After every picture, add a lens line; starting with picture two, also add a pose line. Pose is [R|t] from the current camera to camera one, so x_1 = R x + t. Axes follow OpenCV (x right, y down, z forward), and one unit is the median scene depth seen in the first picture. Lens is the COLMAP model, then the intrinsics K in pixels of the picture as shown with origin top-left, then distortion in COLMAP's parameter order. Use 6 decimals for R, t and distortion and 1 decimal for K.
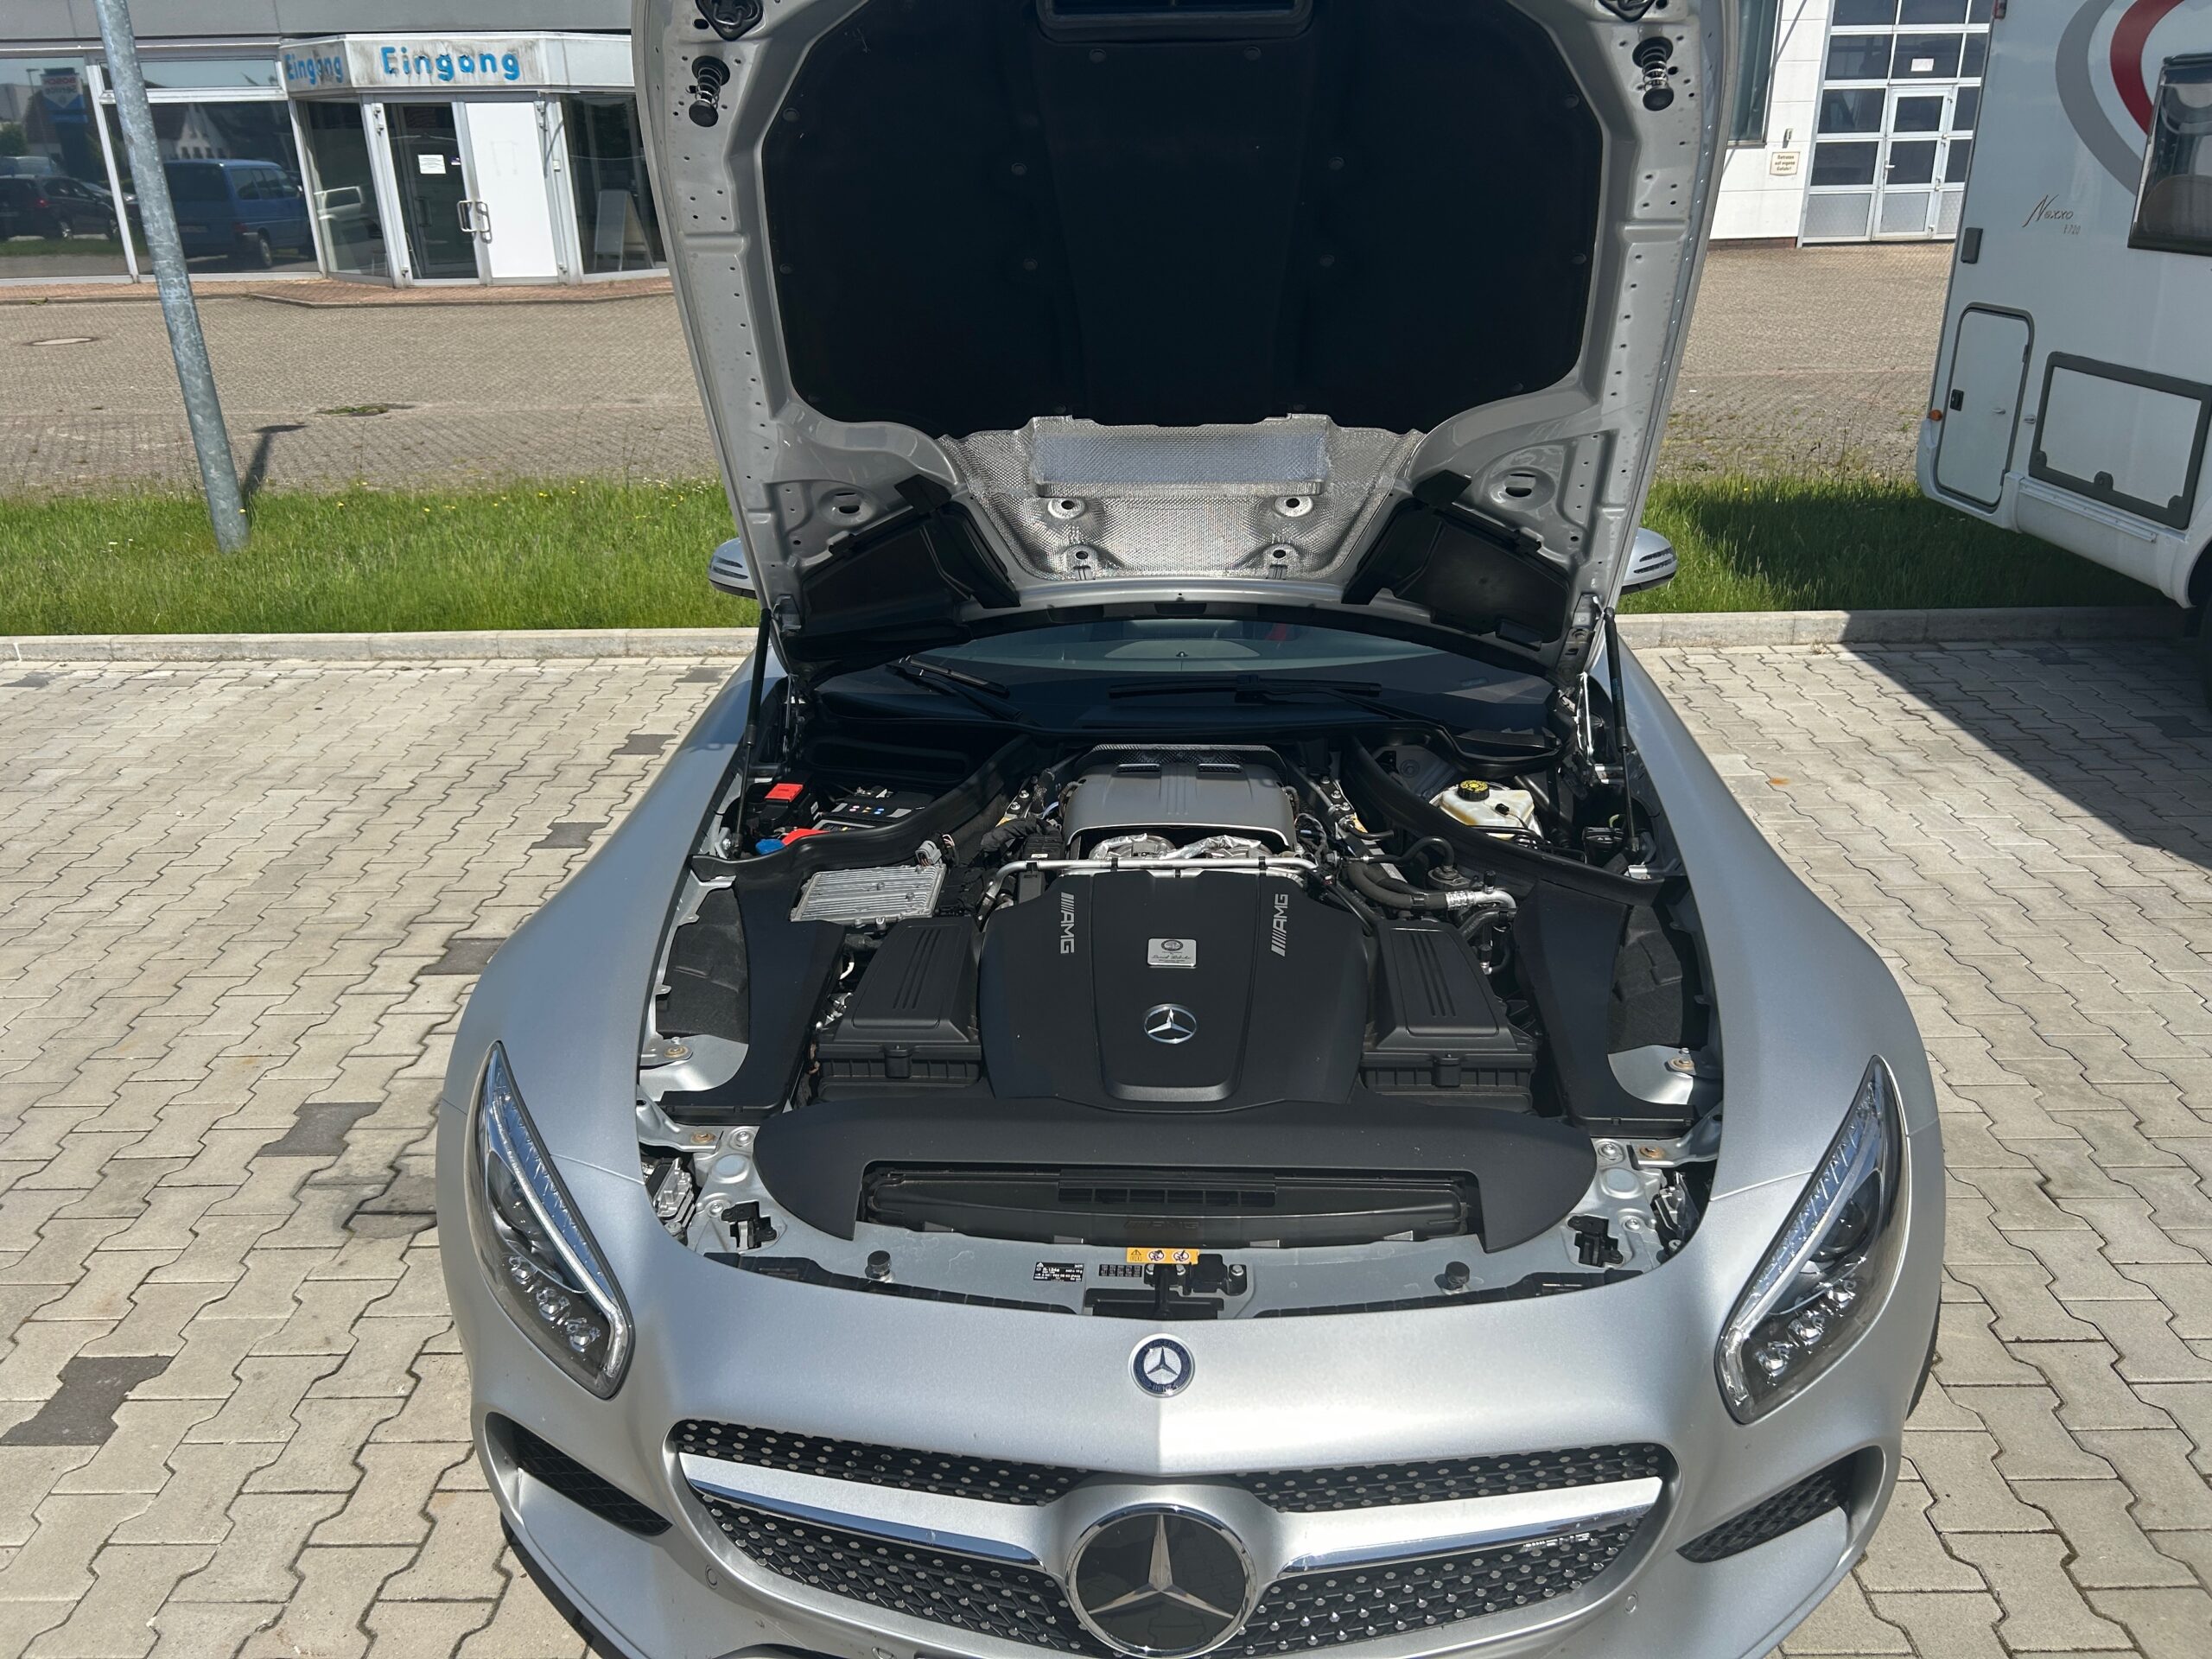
lens RADIAL K [[1689.9, 0, 1093.5], [0, 1689.9, 831.0], [0, 0, 1]] dist [0.047765, -0.047556]
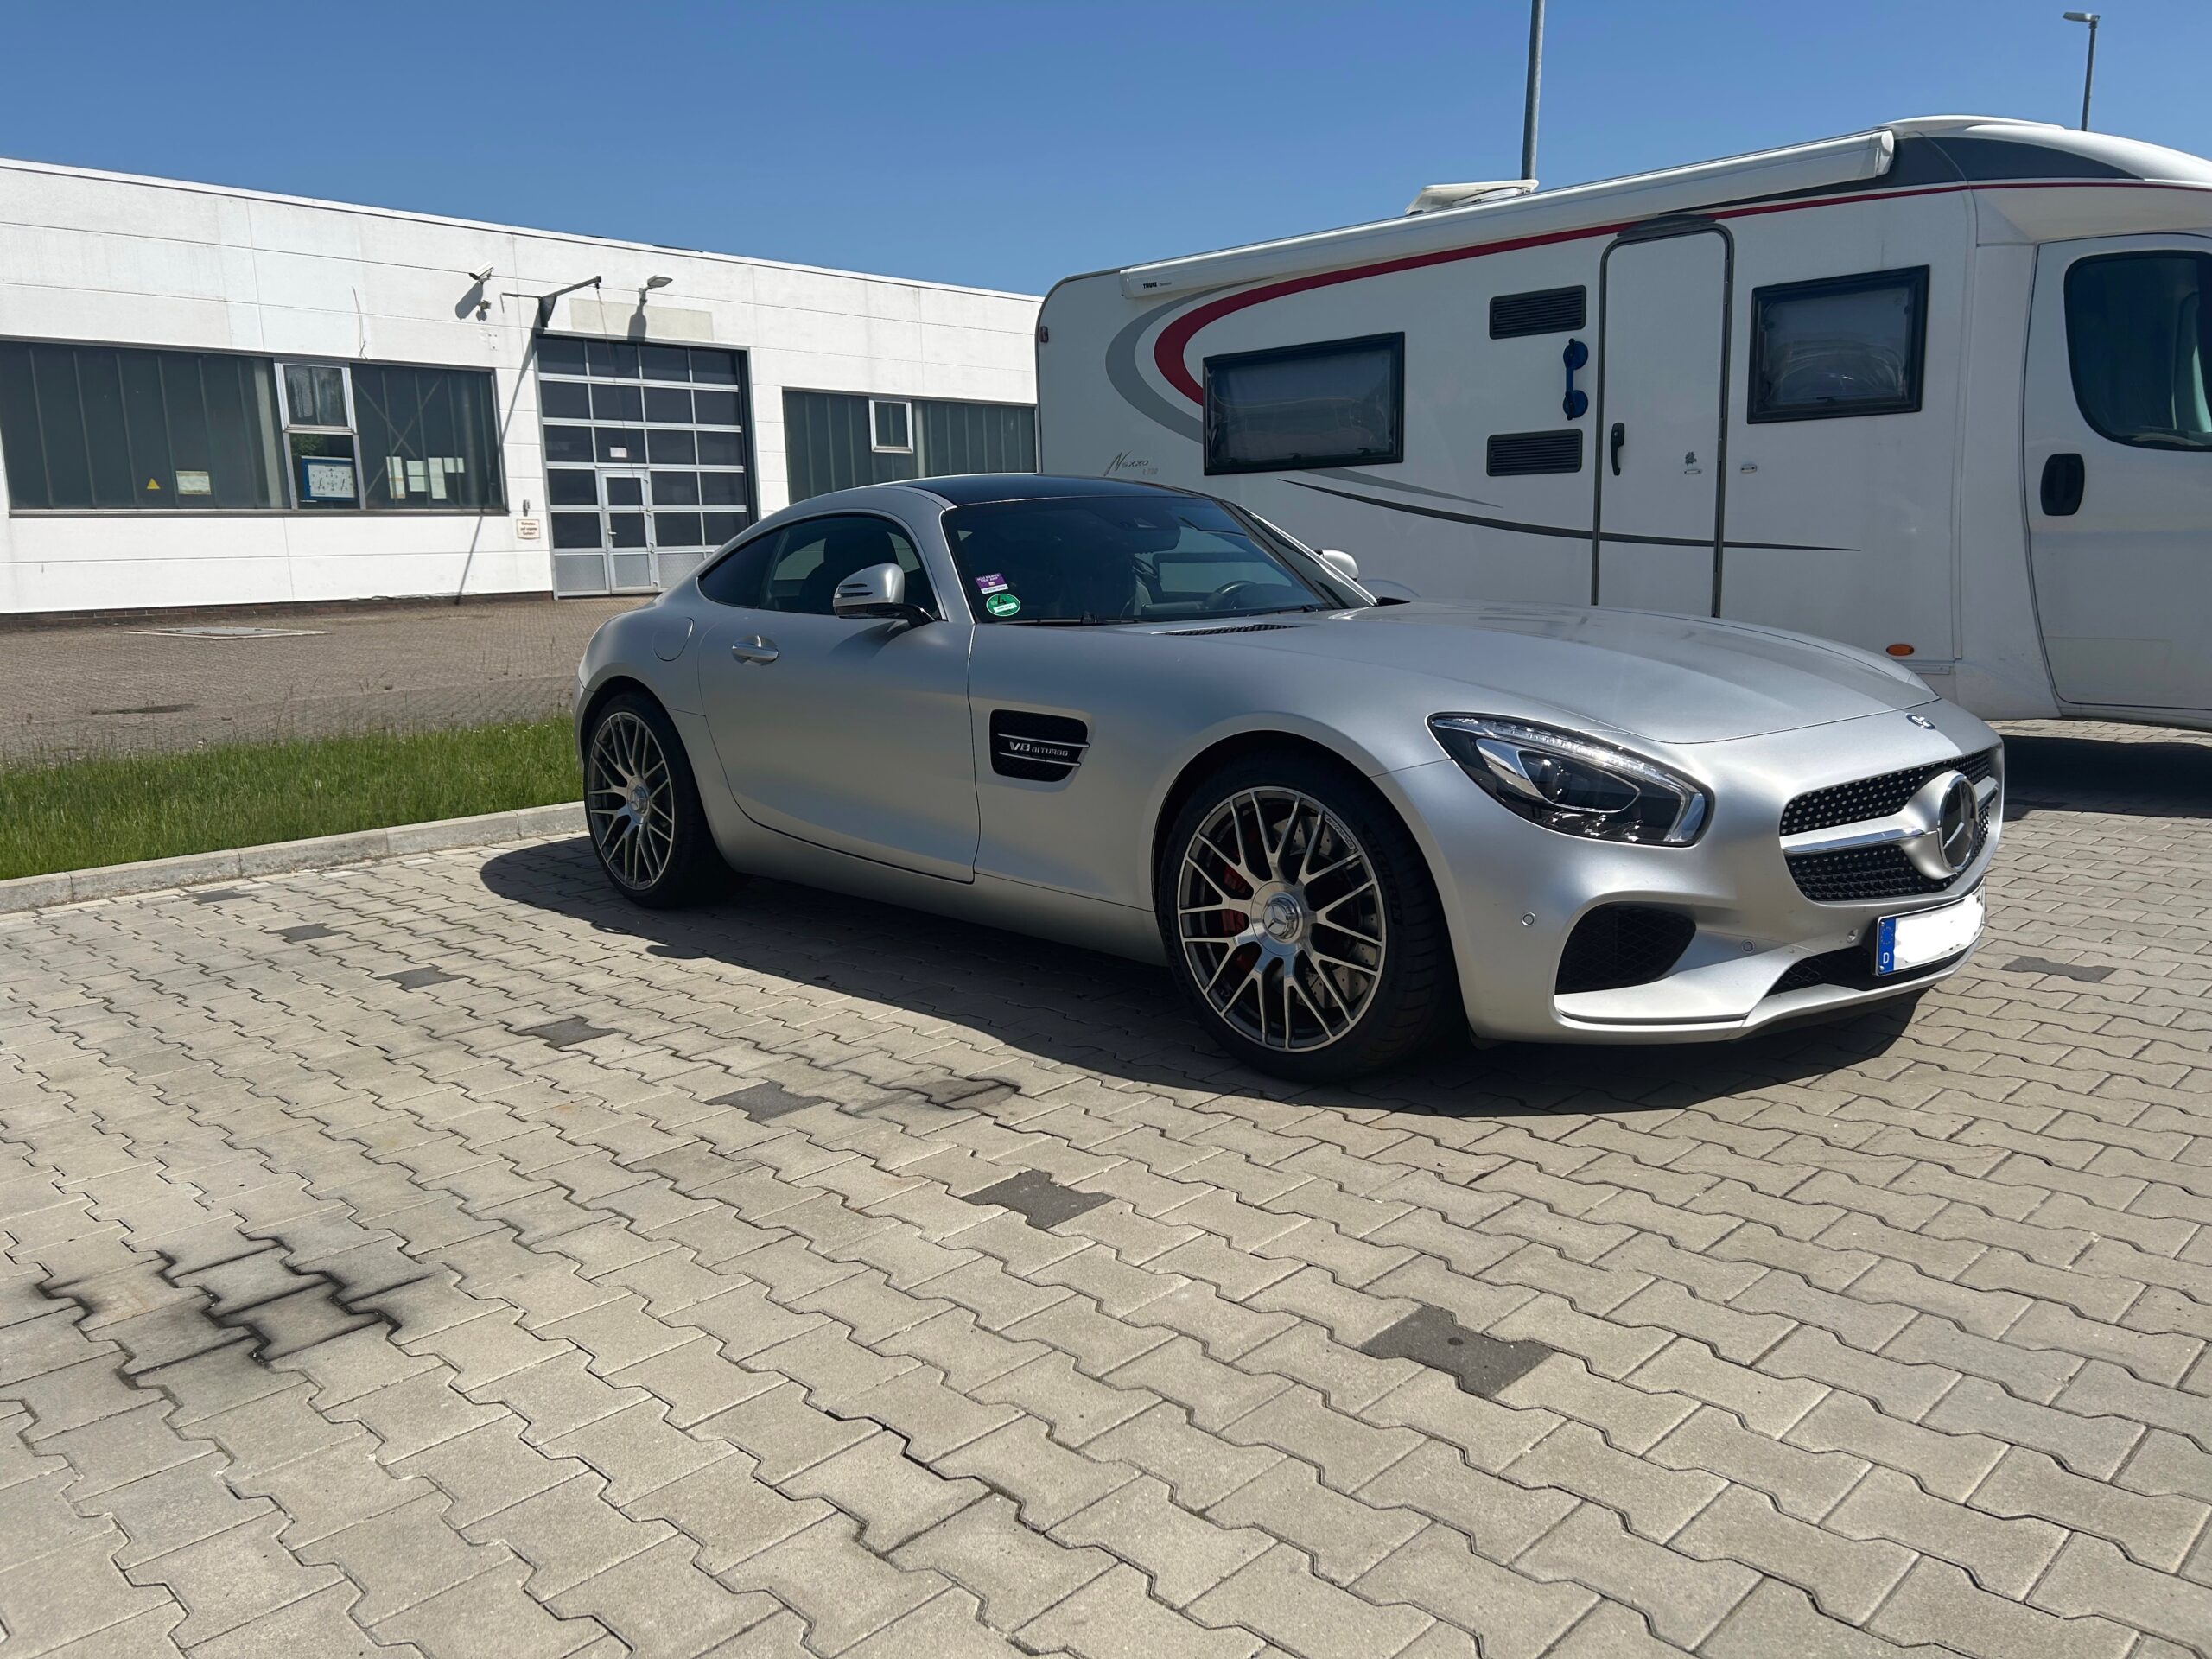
lens RADIAL K [[1689.9, 0, 1127.5], [0, 1689.9, 835.7], [0, 0, 1]] dist [0.047765, -0.047556]
pose [[0.686458, -0.124000, 0.716519, -0.588577], [0.281408, 0.953878, -0.104525, 0.112023], [-0.670511, 0.273386, 0.689692, 0.081542]]
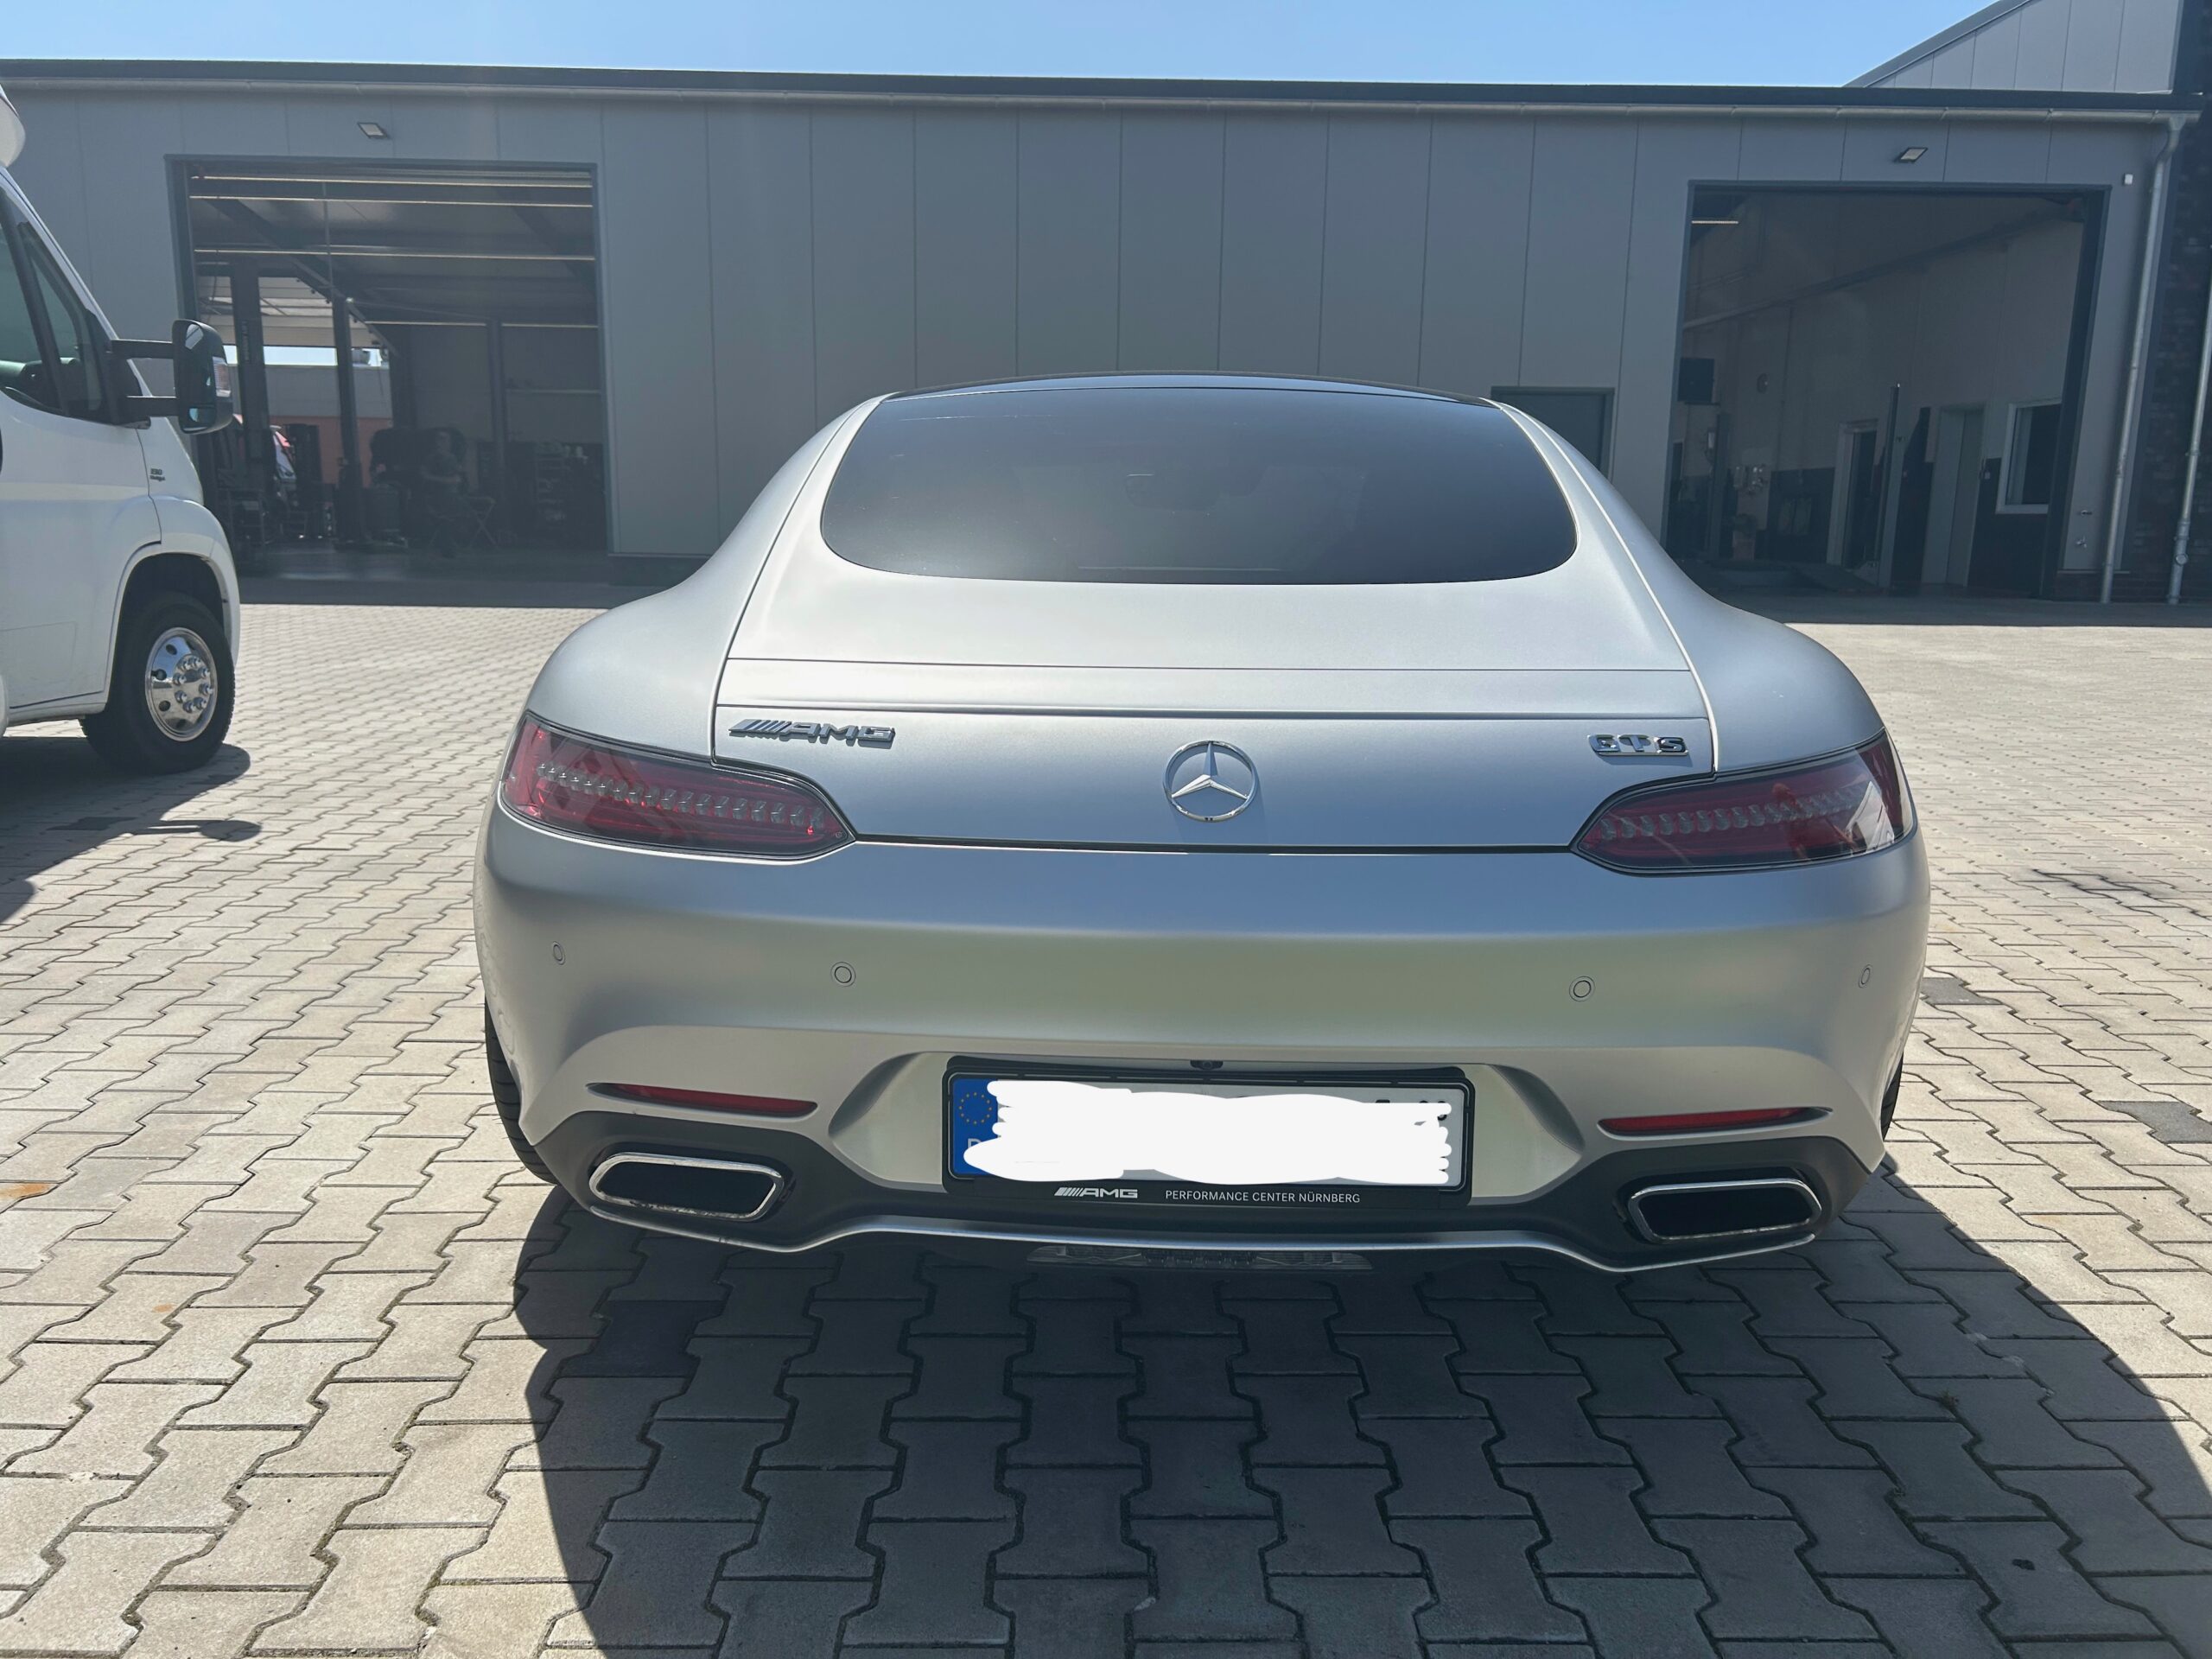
lens RADIAL K [[1689.9, 0, 1104.0], [0, 1689.9, 830.2], [0, 0, 1]] dist [0.047765, -0.047556]
pose [[-0.999286, 0.005637, -0.037364, 0.063460], [-0.015270, 0.844246, 0.535738, -0.333261], [0.034564, 0.535926, -0.843557, 1.199426]]
